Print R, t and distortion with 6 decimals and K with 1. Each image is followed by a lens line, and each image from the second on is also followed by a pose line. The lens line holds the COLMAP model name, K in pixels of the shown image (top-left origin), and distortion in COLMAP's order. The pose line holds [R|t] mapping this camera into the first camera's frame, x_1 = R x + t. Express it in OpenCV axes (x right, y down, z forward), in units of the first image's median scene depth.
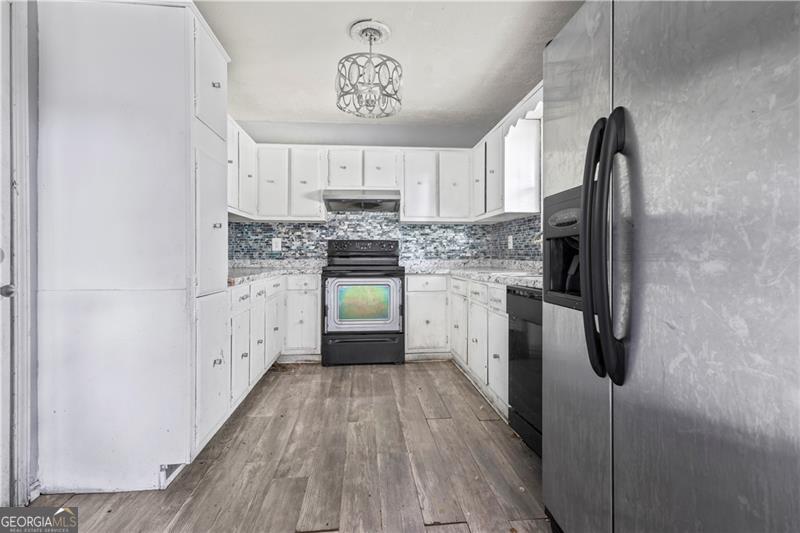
lens RADIAL K [[379.3, 0, 395.6], [0, 379.3, 262.9], [0, 0, 1]] dist [0.001250, 0.000065]
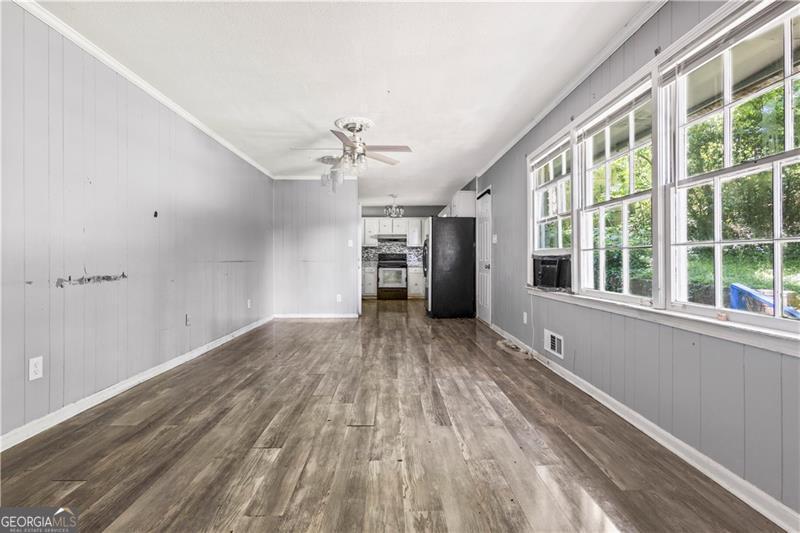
lens RADIAL K [[379.3, 0, 395.6], [0, 379.3, 262.9], [0, 0, 1]] dist [0.001250, 0.000065]
pose [[0.996548, -0.001347, -0.083013, 0.159648], [0.000123, 0.999891, -0.014750, 0.042005], [0.083024, 0.014688, 0.996439, -1.658716]]
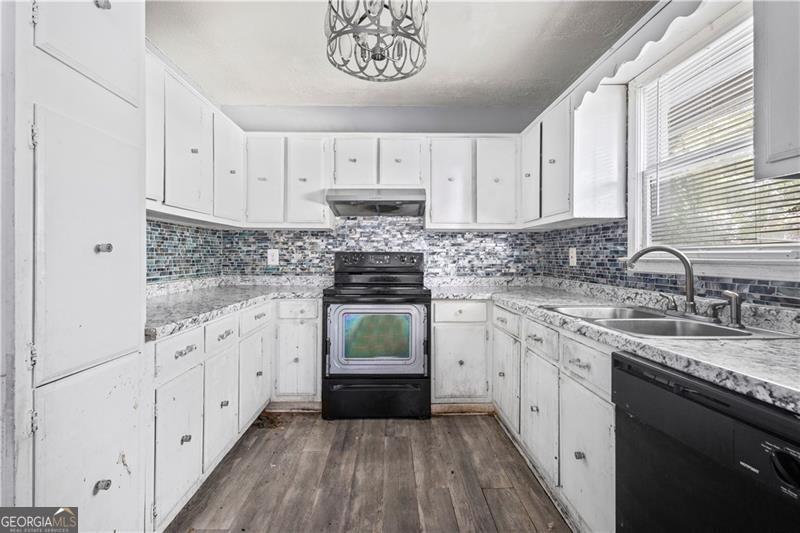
lens RADIAL K [[379.3, 0, 395.6], [0, 379.3, 262.9], [0, 0, 1]] dist [0.001250, 0.000065]
pose [[0.997521, 0.004039, -0.070247, 0.006122], [-0.004311, 0.999984, -0.003728, -0.038863], [0.070231, 0.004022, 0.997523, 0.233176]]
